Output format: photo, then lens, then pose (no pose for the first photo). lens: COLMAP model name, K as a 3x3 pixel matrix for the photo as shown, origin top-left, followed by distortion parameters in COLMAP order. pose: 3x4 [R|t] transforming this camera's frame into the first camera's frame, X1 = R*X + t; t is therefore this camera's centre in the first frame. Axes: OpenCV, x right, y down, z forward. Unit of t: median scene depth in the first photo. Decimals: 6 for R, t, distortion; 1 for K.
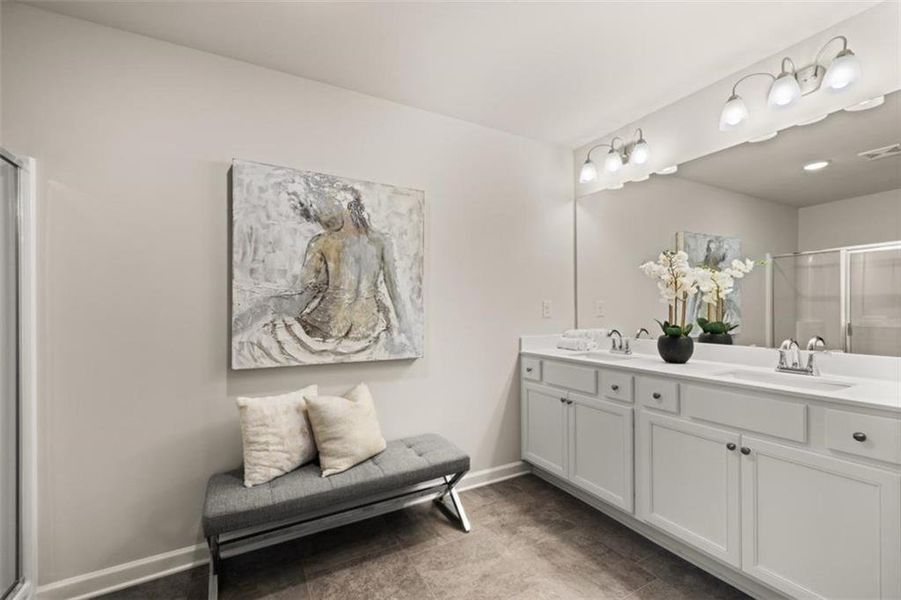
lens RADIAL K [[375.9, 0, 453.1], [0, 375.9, 304.6], [0, 0, 1]] dist [0.000691, 0.000202]
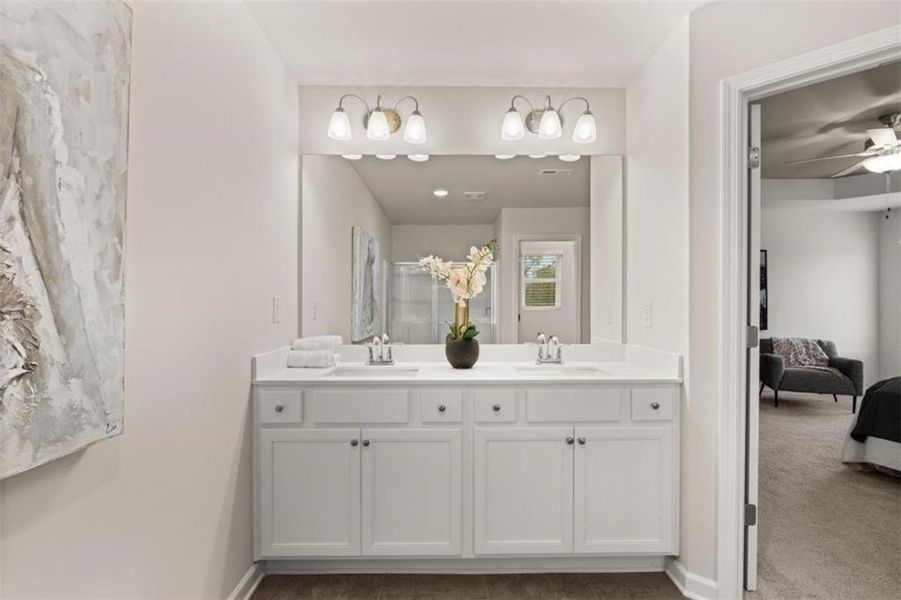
lens RADIAL K [[411.8, 0, 450.7], [0, 411.8, 306.6], [0, 0, 1]] dist [-0.004708, -0.000420]
pose [[0.482953, 0.008567, 0.875604, -0.293774], [-0.011384, 0.999929, -0.003504, 0.007265], [-0.875572, -0.008276, 0.483016, 0.505976]]
